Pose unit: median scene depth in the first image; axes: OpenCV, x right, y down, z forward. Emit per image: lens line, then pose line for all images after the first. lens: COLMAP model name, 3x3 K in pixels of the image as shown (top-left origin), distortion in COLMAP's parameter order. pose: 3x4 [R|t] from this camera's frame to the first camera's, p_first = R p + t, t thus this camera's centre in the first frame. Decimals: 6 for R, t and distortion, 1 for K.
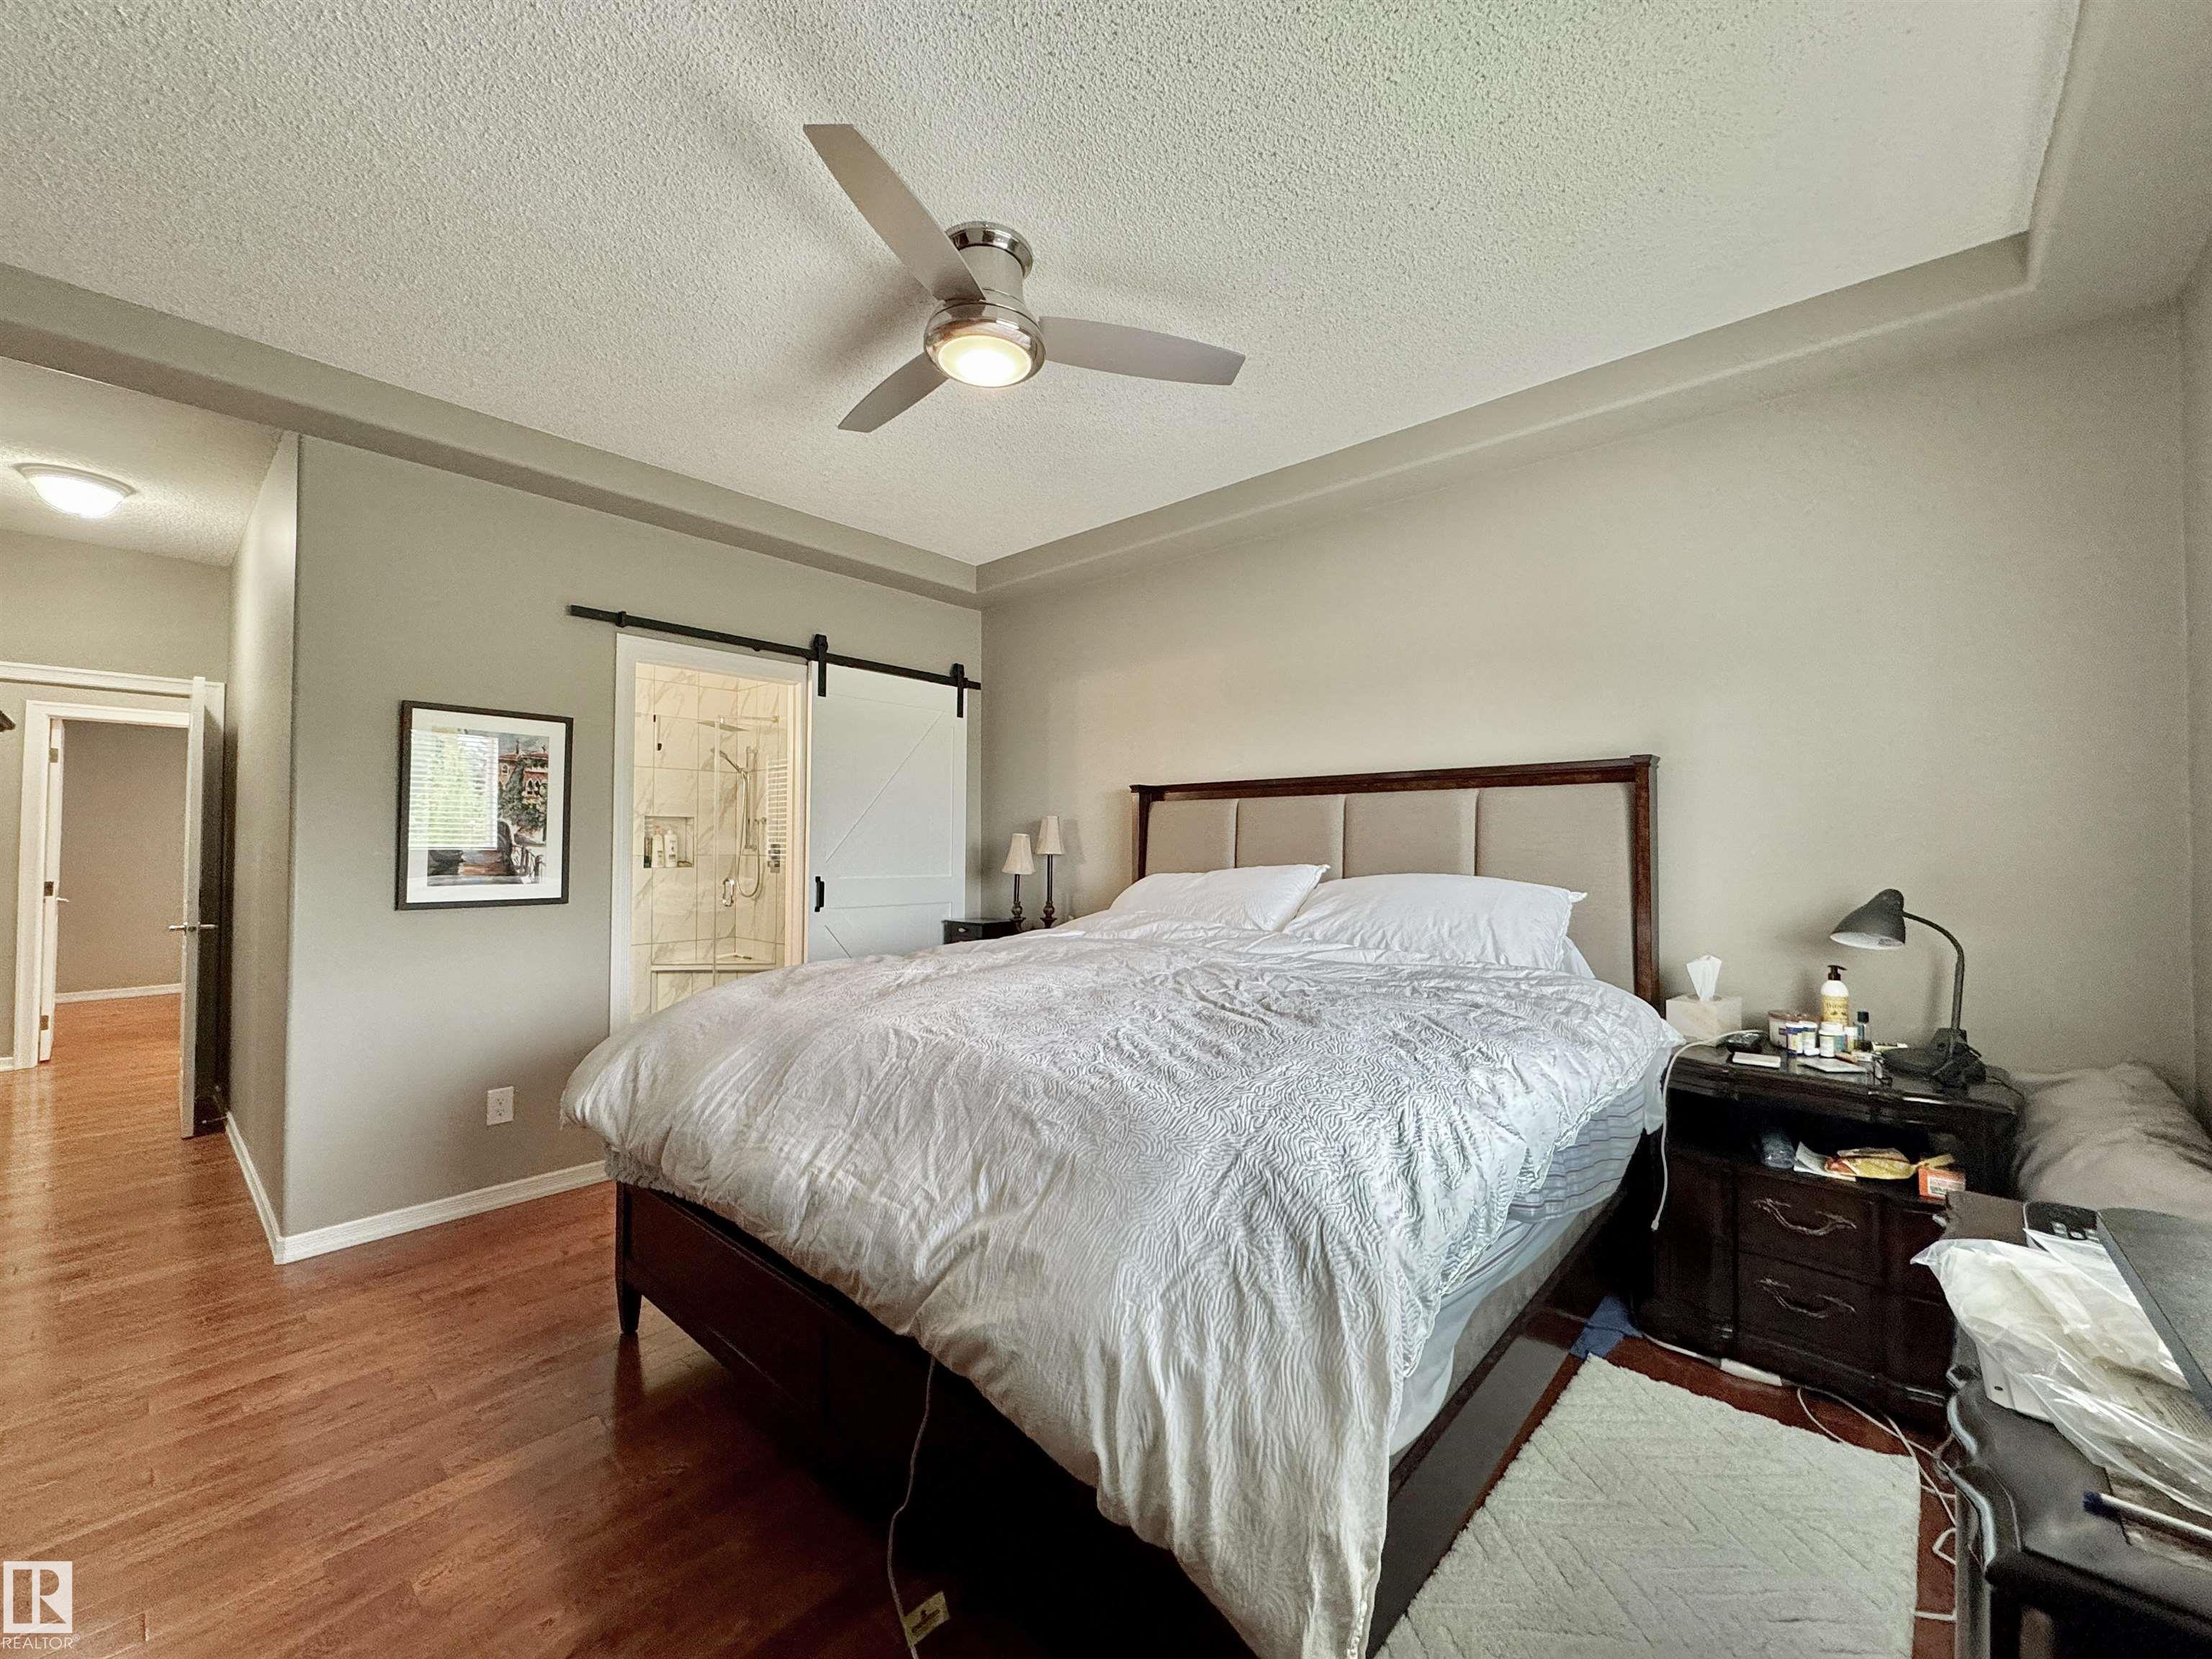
lens RADIAL K [[882.1, 0, 1104.7], [0, 882.1, 827.2], [0, 0, 1]] dist [-0.002091, -0.000280]
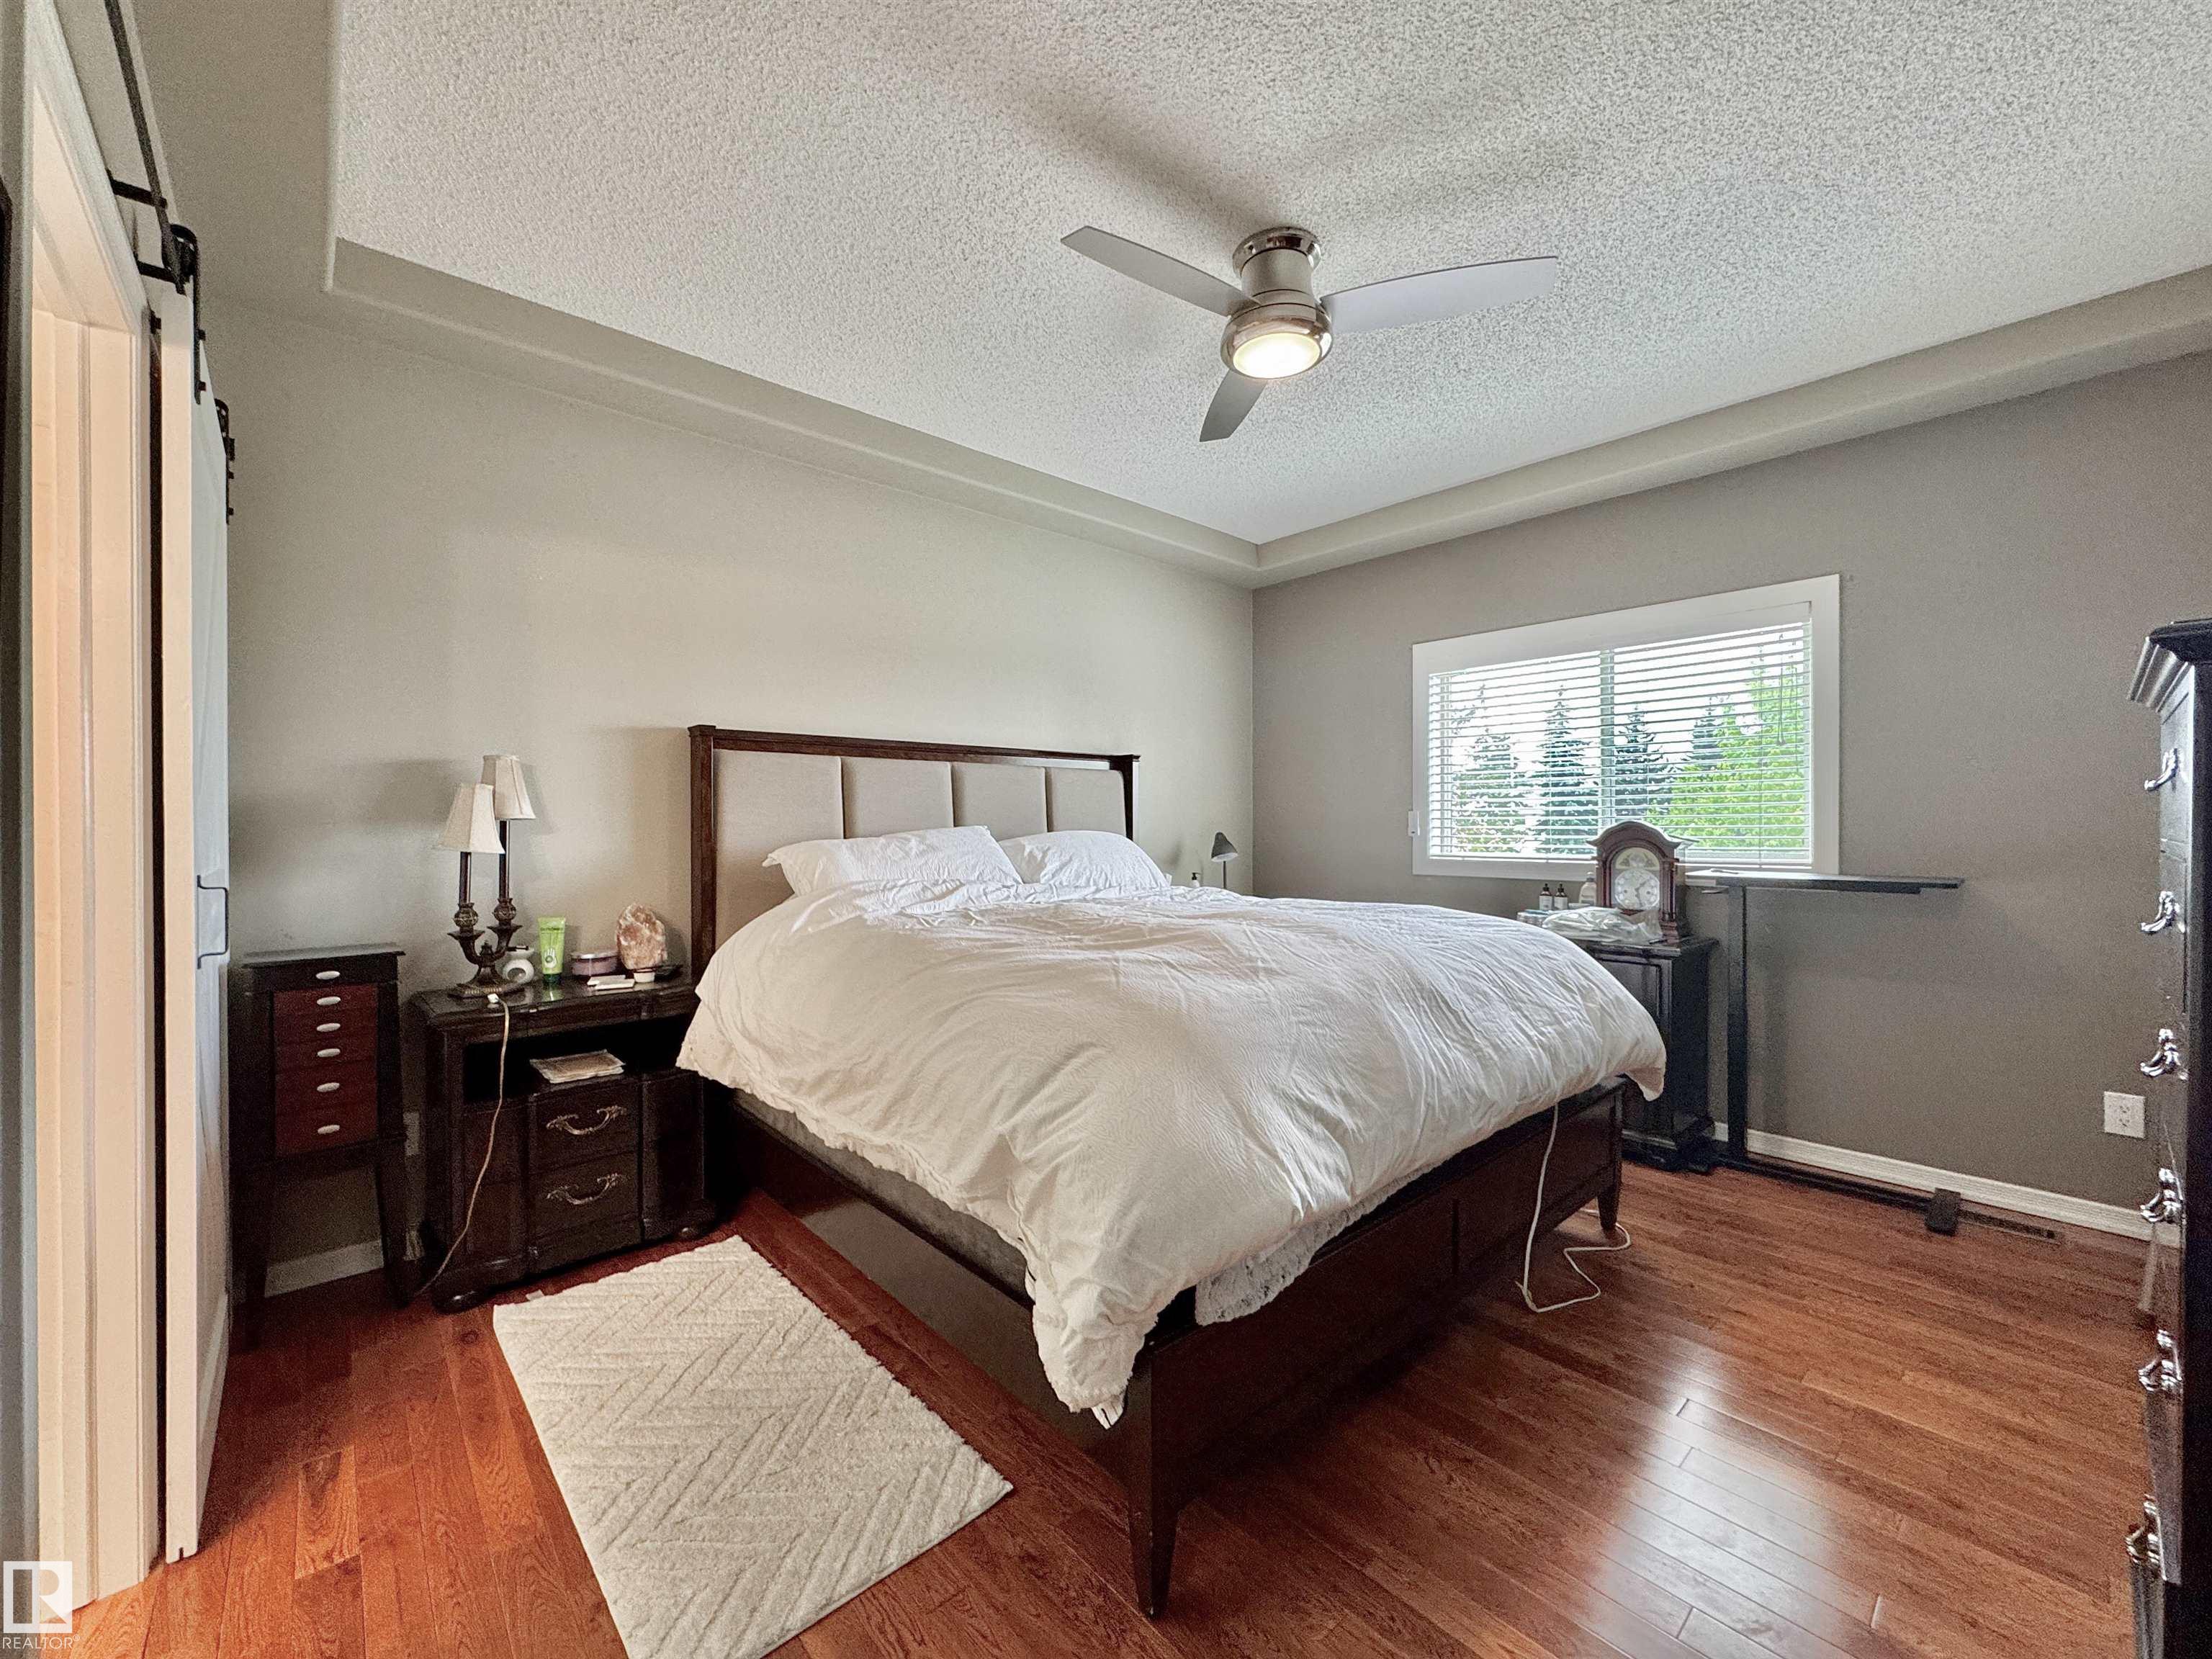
lens RADIAL K [[882.1, 0, 1104.7], [0, 882.1, 827.2], [0, 0, 1]] dist [-0.002091, -0.000280]
pose [[0.114971, -0.014932, 0.993257, -0.816403], [-0.021135, 0.999624, 0.017474, 0.022731], [-0.993144, -0.023001, 0.114613, 0.699541]]
